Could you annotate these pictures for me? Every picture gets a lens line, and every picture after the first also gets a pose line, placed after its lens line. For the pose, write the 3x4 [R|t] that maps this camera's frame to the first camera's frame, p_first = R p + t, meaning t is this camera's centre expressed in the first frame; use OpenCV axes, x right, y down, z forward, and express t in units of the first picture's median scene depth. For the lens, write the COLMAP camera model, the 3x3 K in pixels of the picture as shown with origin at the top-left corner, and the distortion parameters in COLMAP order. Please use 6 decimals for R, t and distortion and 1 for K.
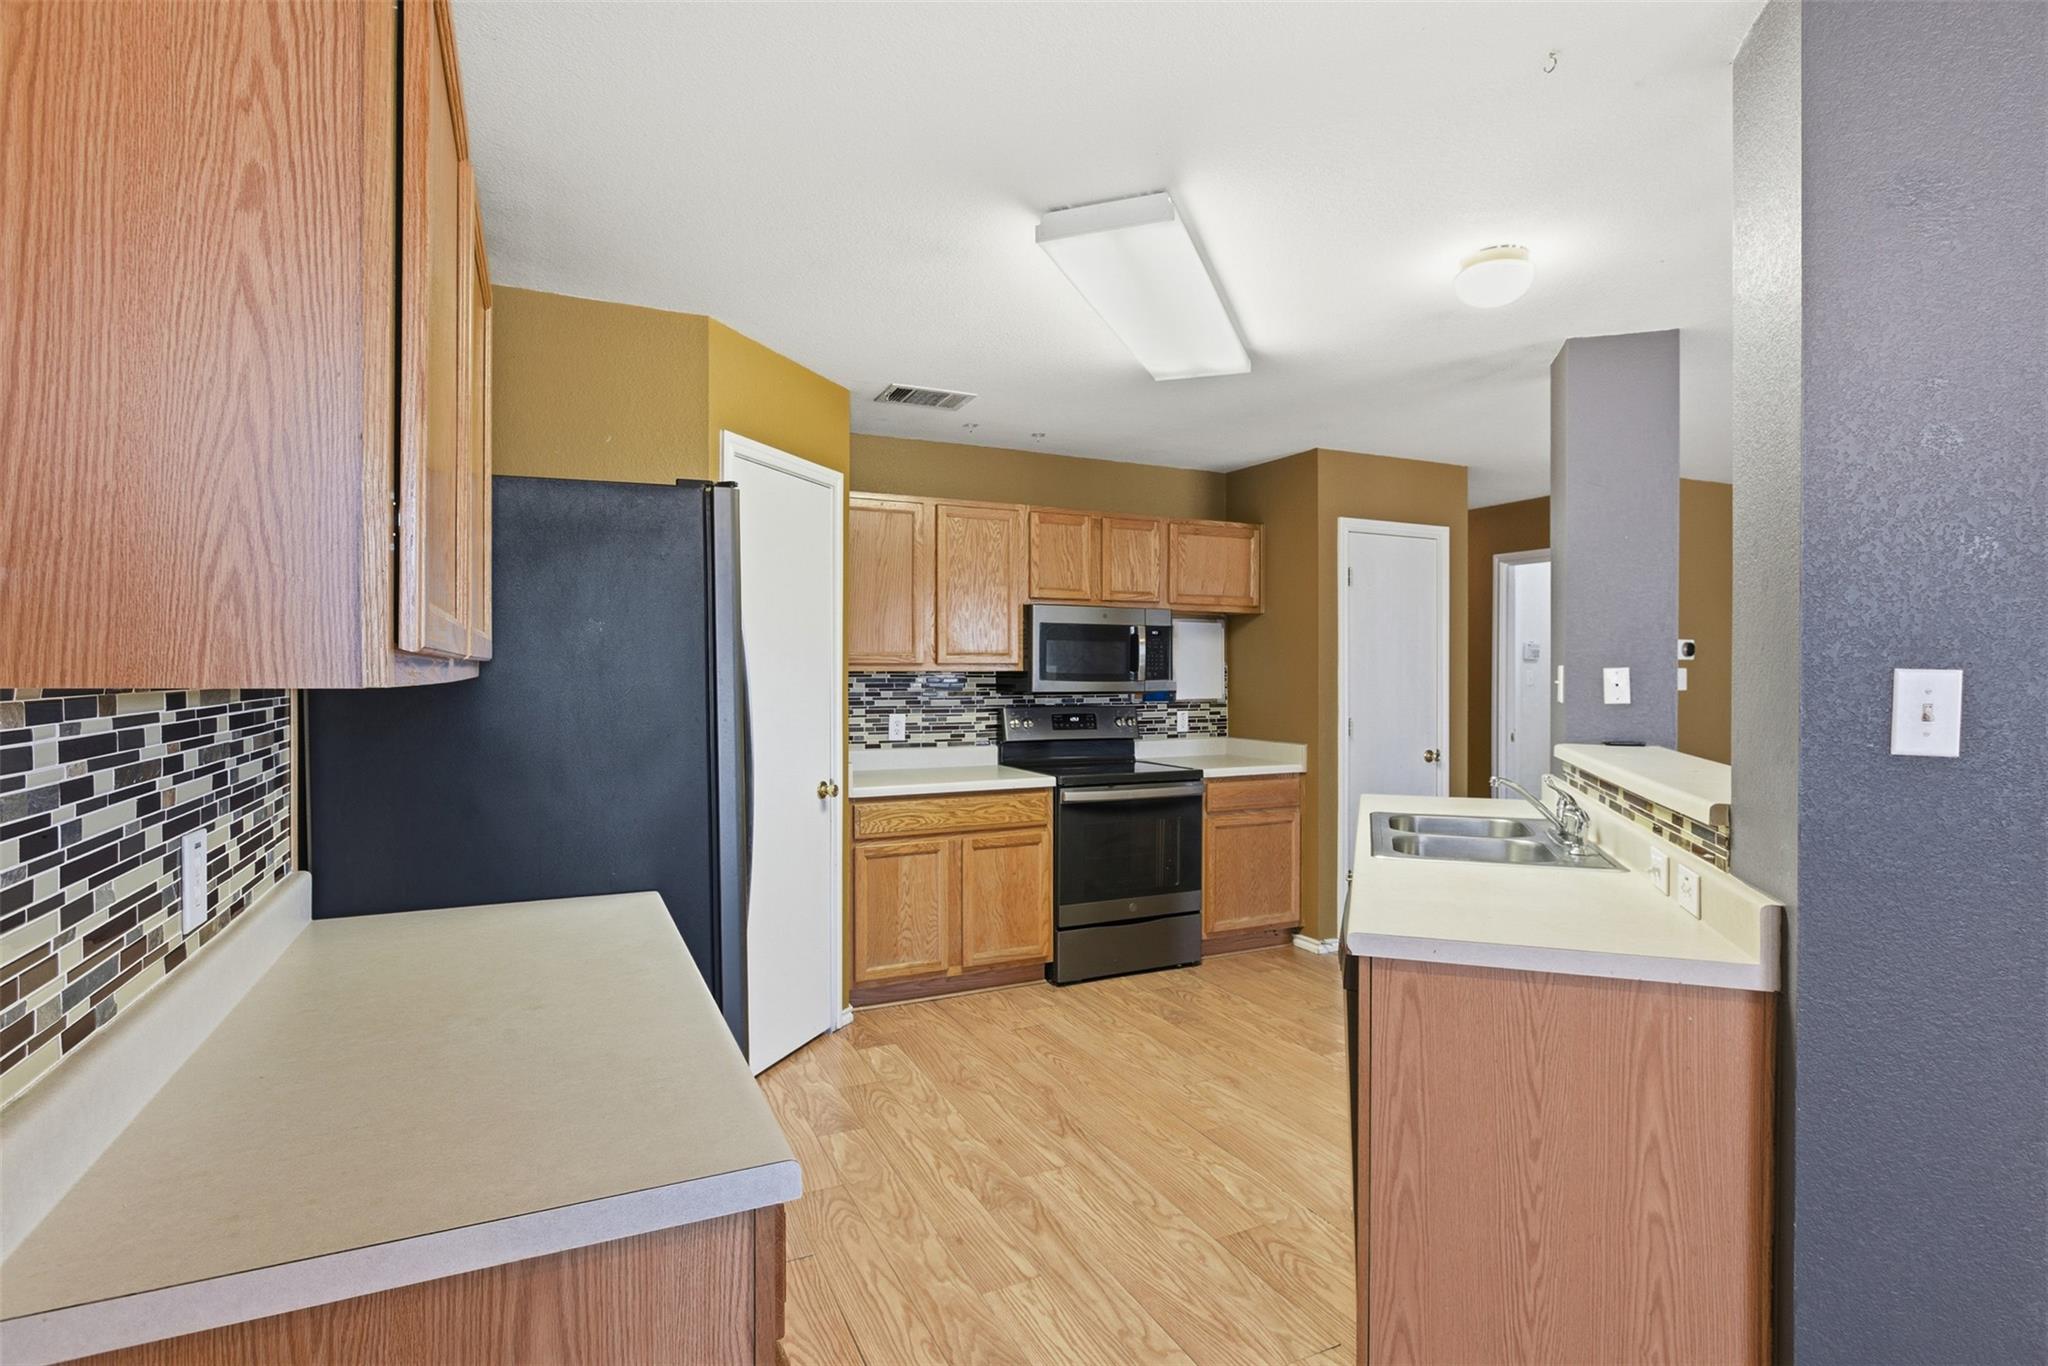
lens RADIAL K [[1010.5, 0, 1026.3], [0, 1010.5, 672.4], [0, 0, 1]] dist [-0.002469, -0.000238]
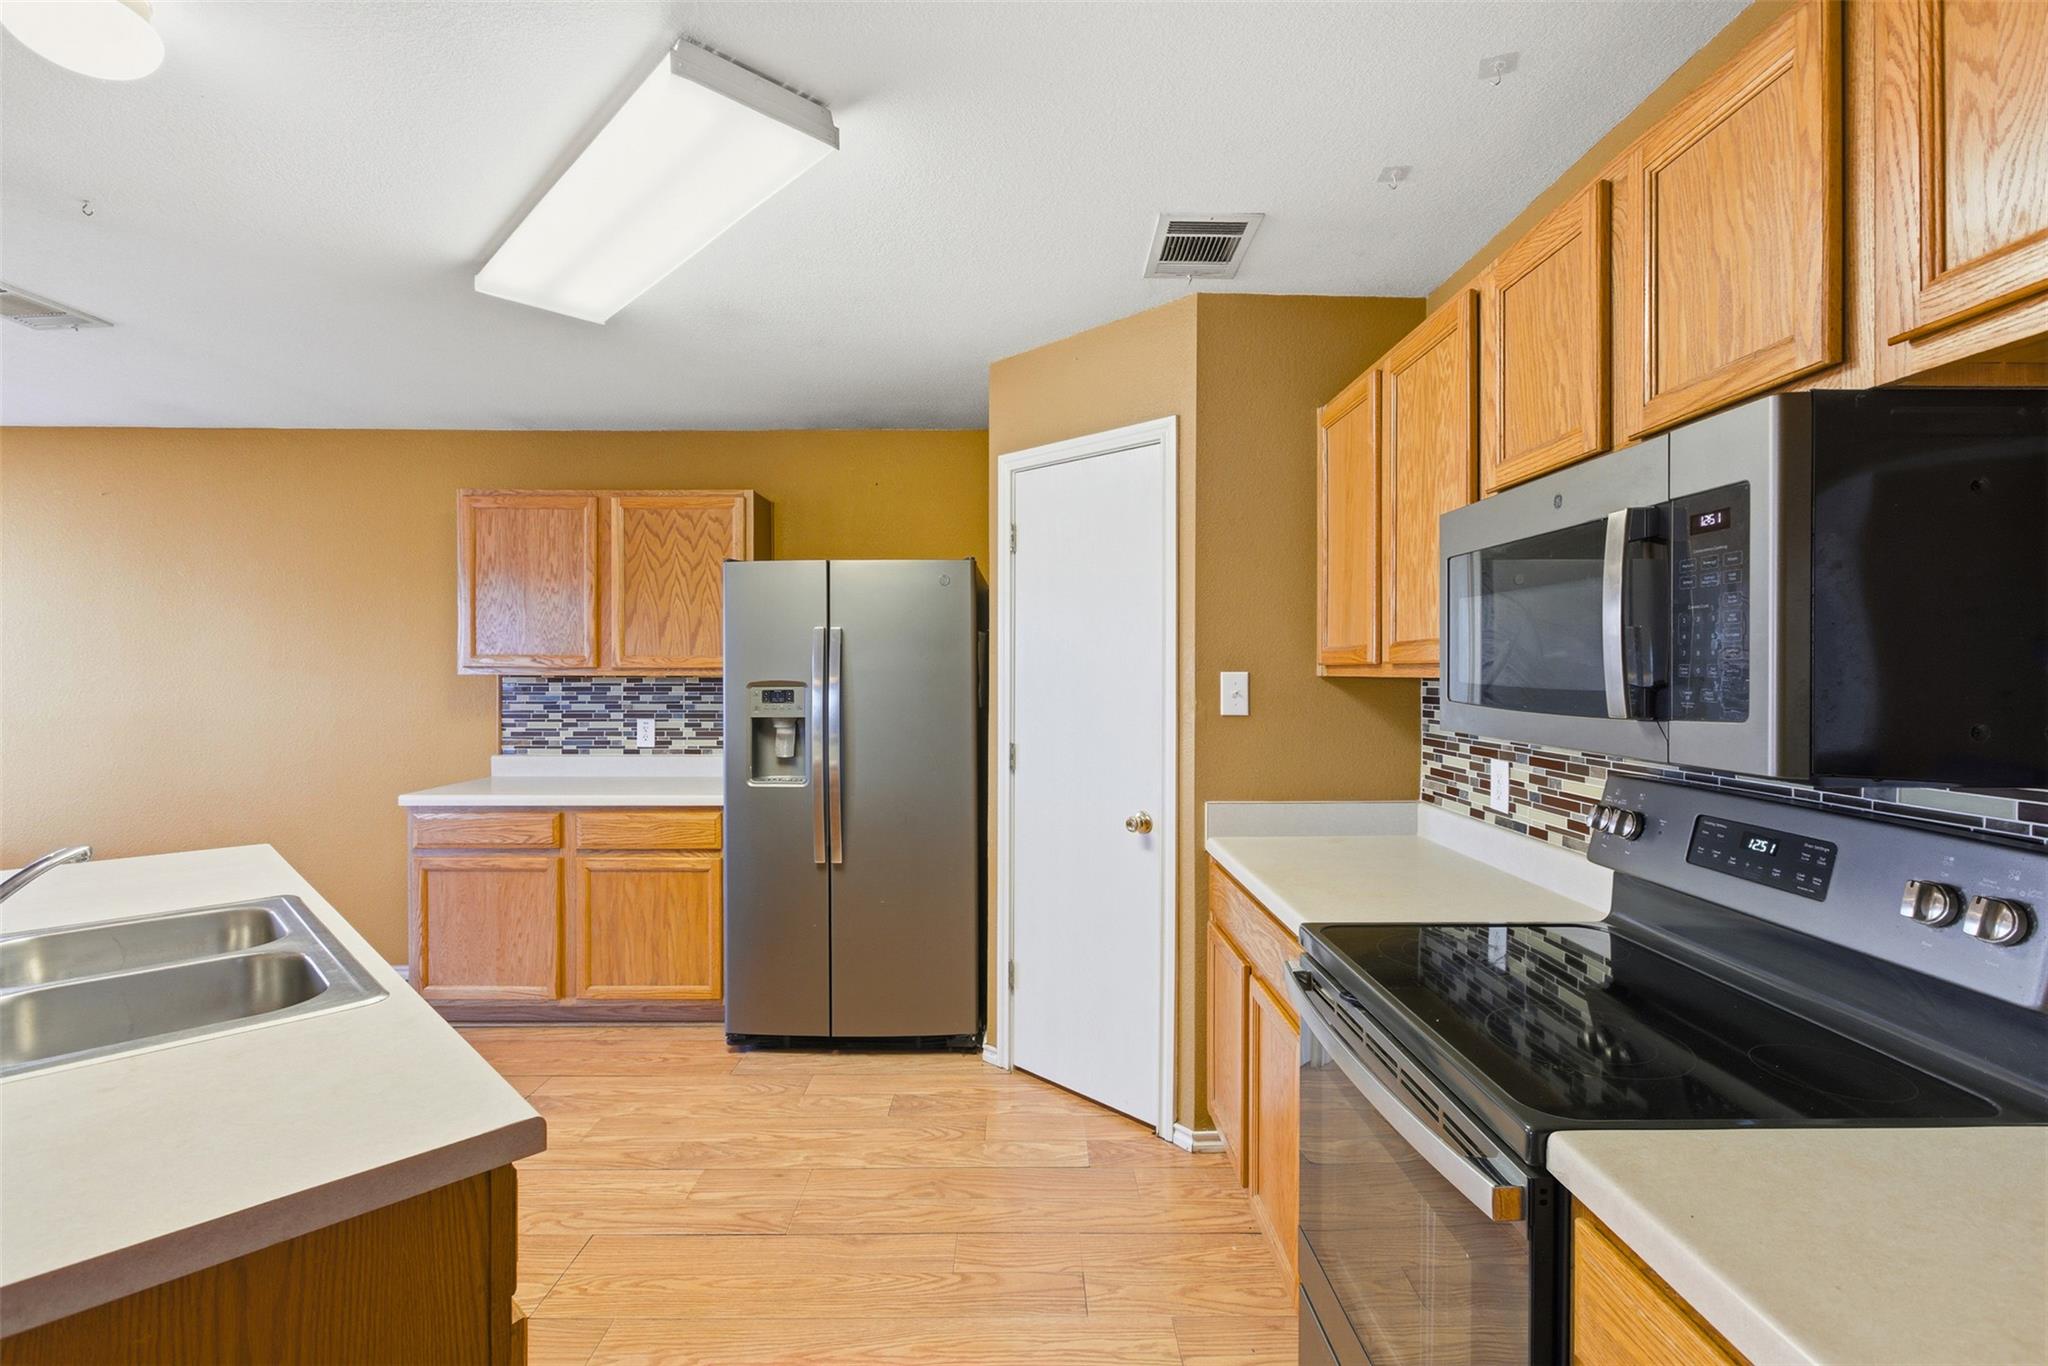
lens RADIAL K [[919.9, 0, 1017.9], [0, 919.9, 678.9], [0, 0, 1]] dist [-0.001199, 0.002067]
pose [[-0.435964, 0.005994, -0.899944, 0.409189], [-0.003061, 0.999962, 0.008143, -0.003559], [0.899959, 0.006305, -0.435930, 0.996650]]
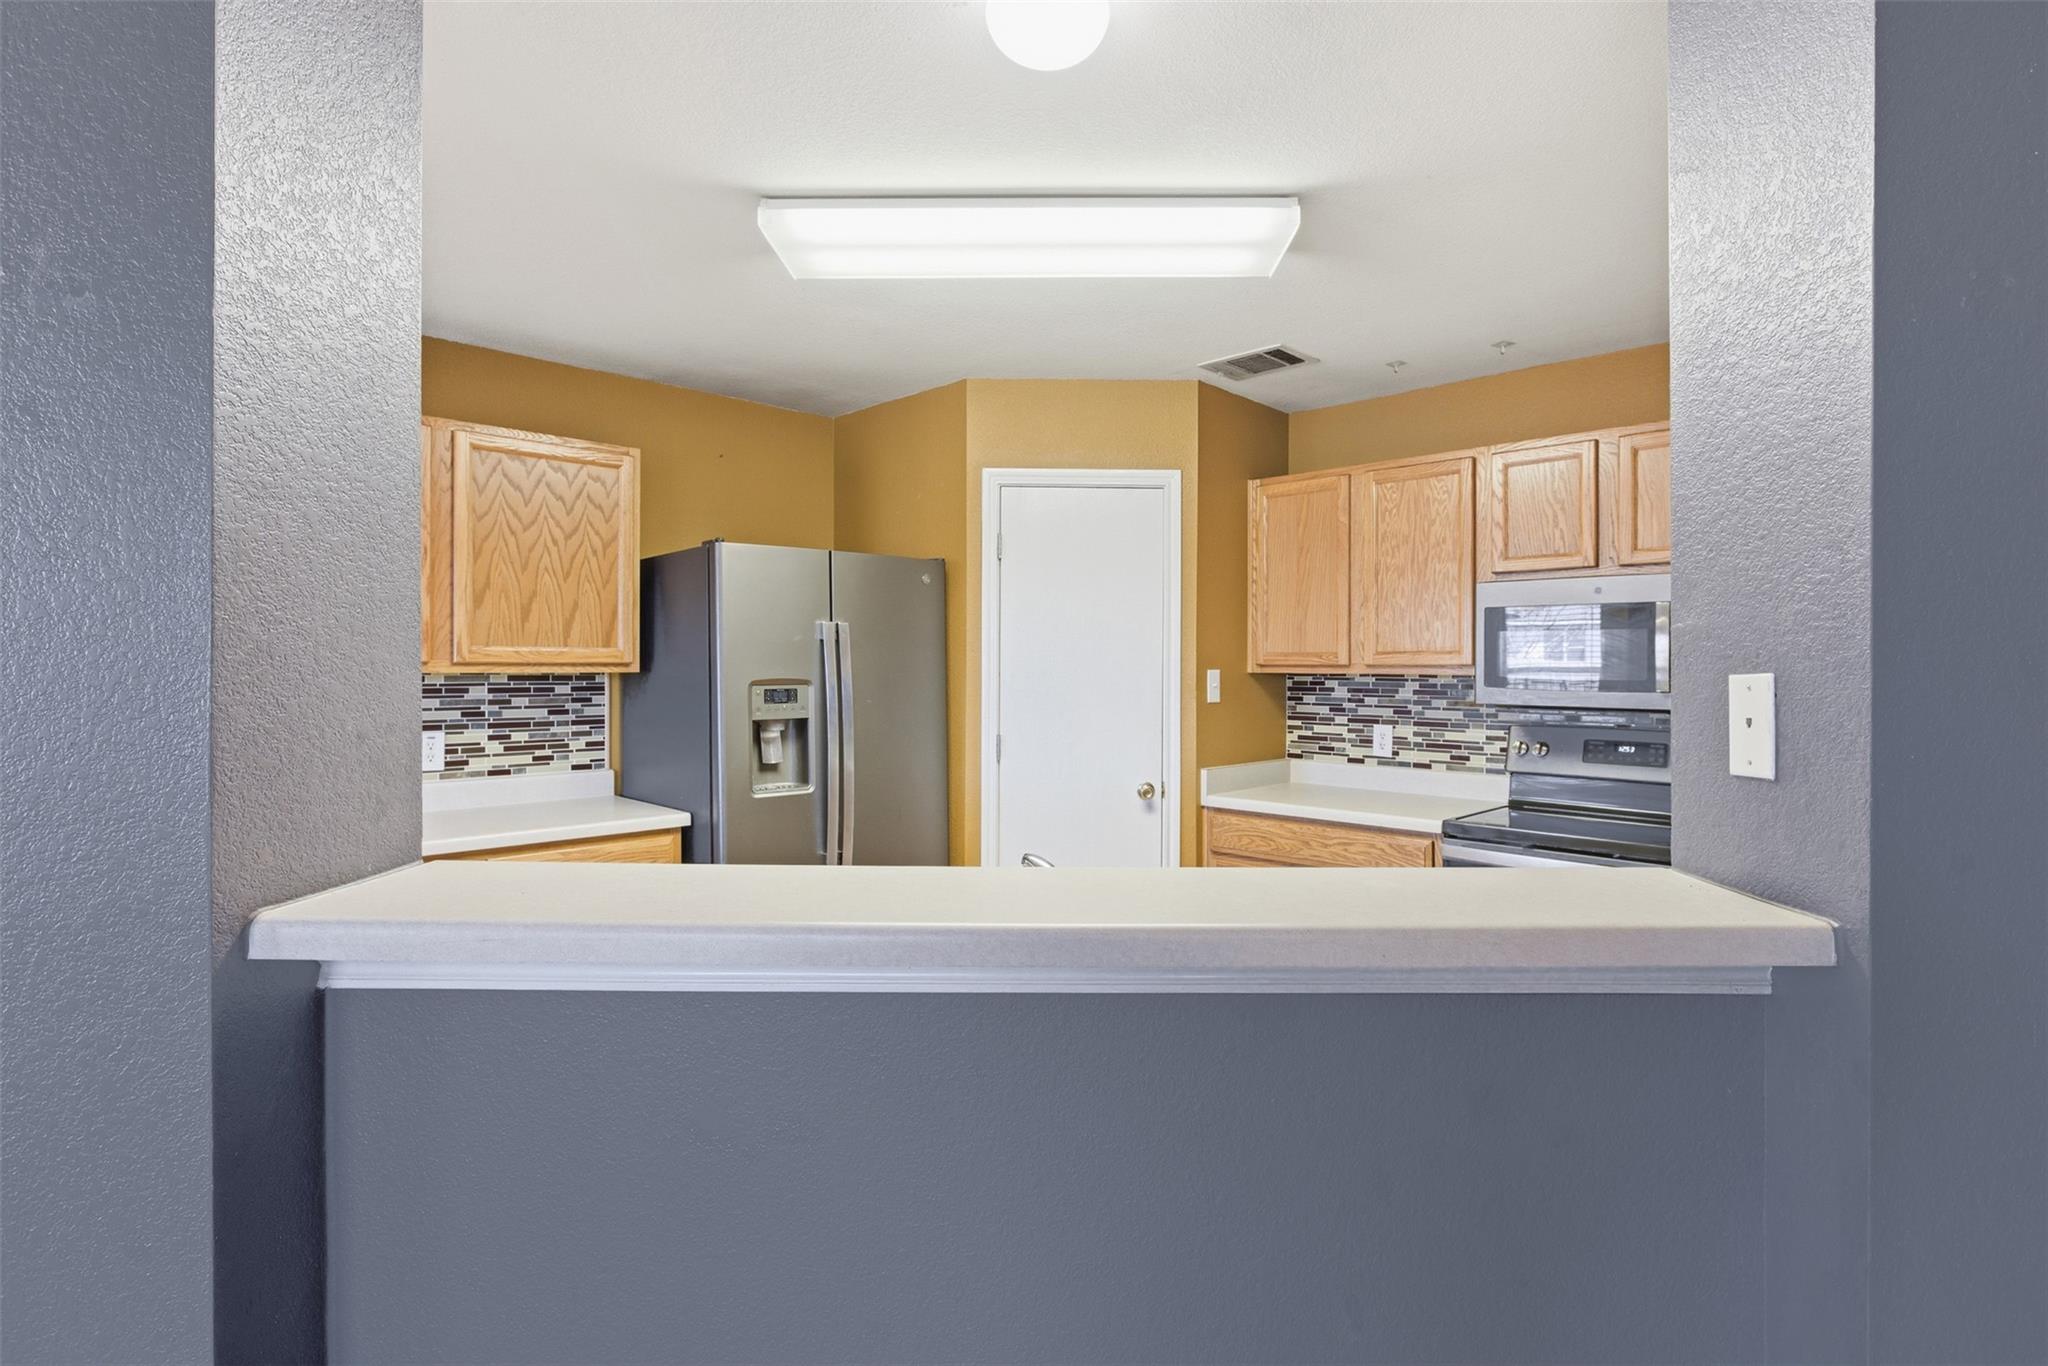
lens RADIAL K [[1010.5, 0, 1052.7], [0, 1010.5, 683.5], [0, 0, 1]] dist [-0.002469, -0.000238]
pose [[0.336363, 0.014539, -0.941620, 0.580929], [-0.006421, 0.999893, 0.013145, -0.002762], [0.941711, 0.001625, 0.336420, 0.463402]]
